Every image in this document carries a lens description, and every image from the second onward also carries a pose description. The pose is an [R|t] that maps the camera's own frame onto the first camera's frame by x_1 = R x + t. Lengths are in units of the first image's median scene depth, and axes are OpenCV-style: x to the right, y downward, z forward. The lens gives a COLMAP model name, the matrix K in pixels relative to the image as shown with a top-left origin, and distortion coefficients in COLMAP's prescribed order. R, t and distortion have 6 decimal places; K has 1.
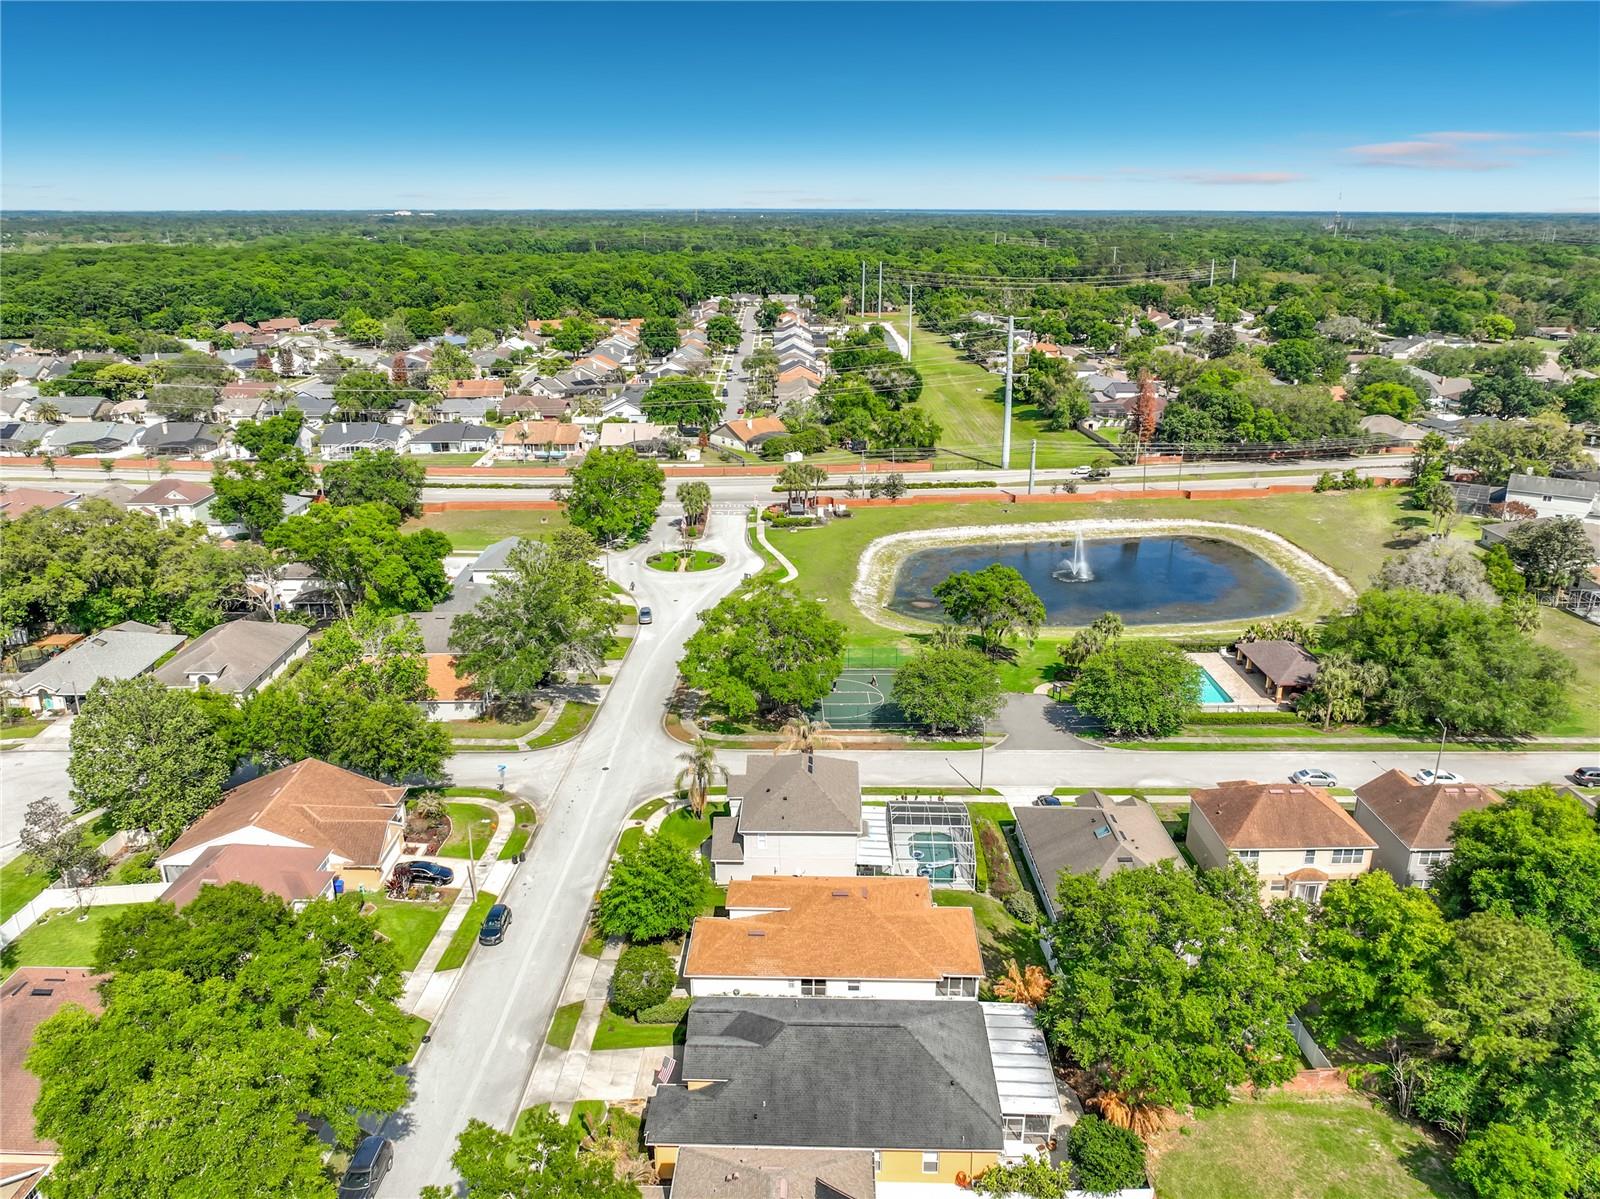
lens RADIAL K [[1137.4, 0, 804.4], [0, 1137.4, 589.3], [0, 0, 1]] dist [-0.004026, 0.009720]
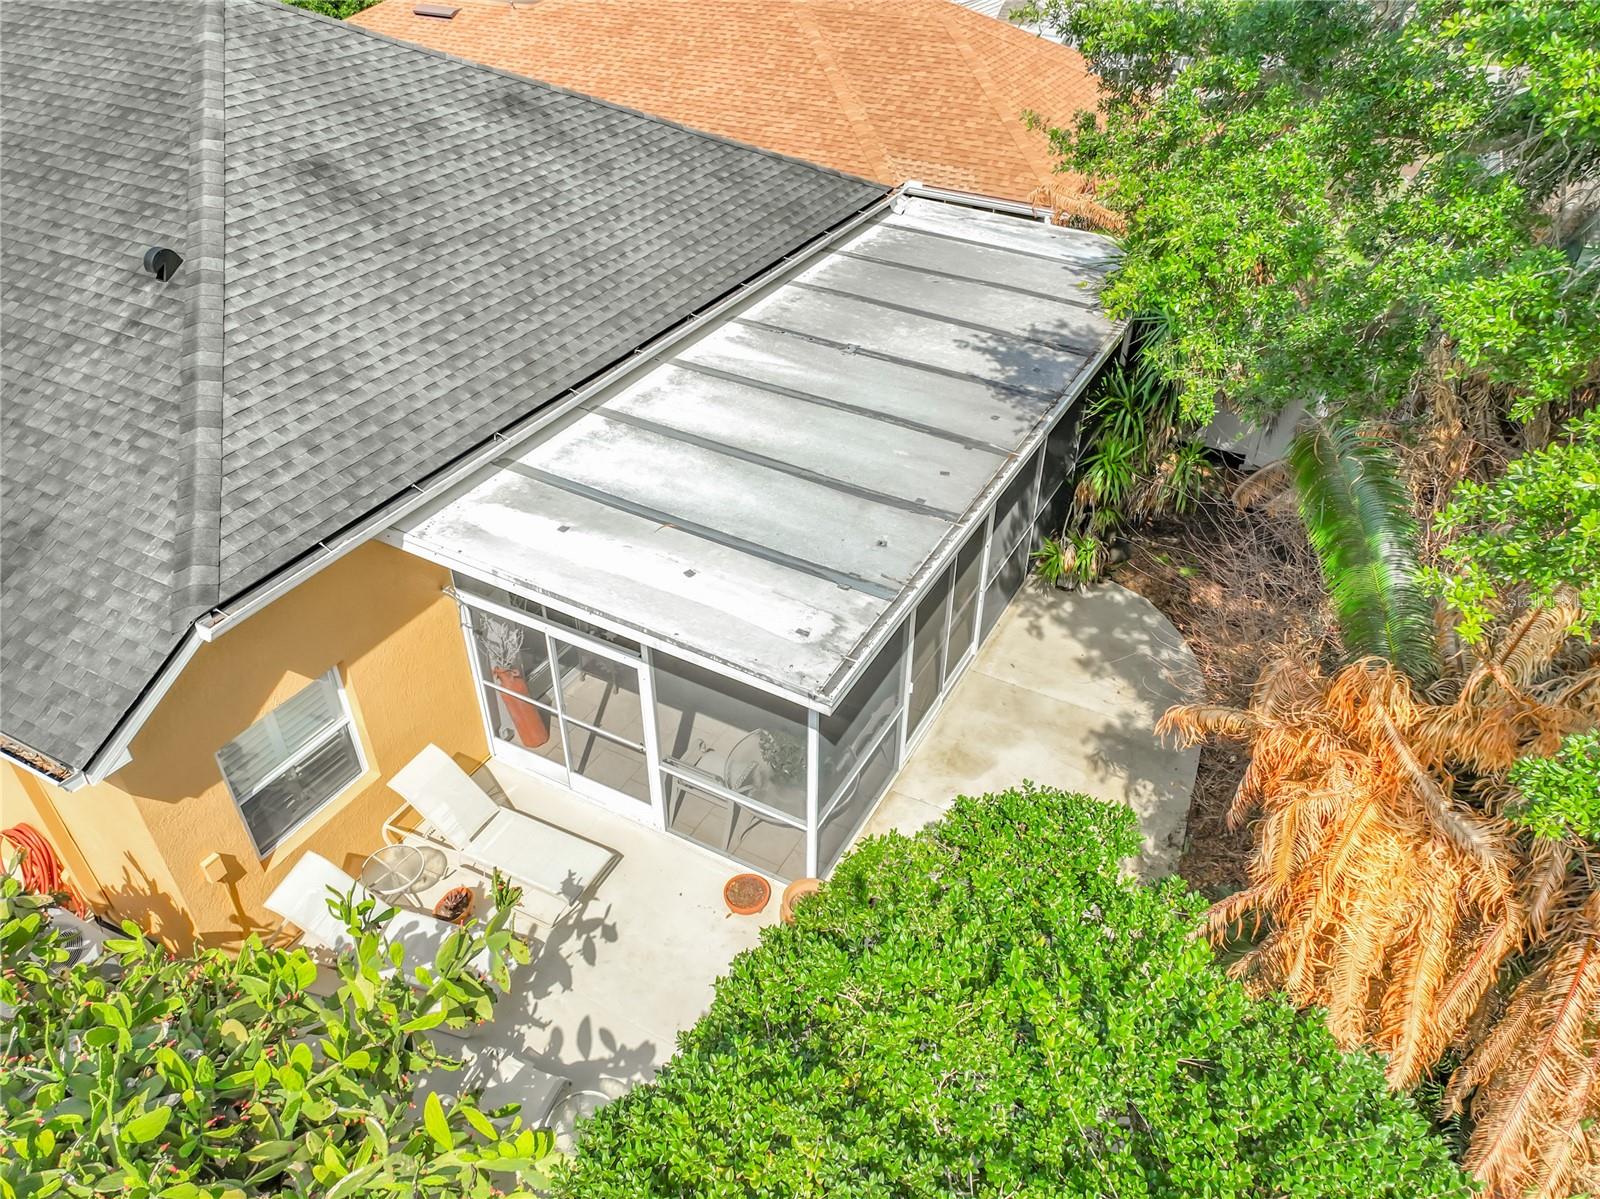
lens RADIAL K [[1117.6, 0, 803.7], [0, 1117.6, 607.3], [0, 0, 1]] dist [-0.000439, 0.017991]
pose [[0.891012, 0.268472, -0.366088, 0.157620], [-0.135307, 0.926794, 0.350349, 0.248888], [0.433347, -0.262631, 0.862111, 0.544729]]
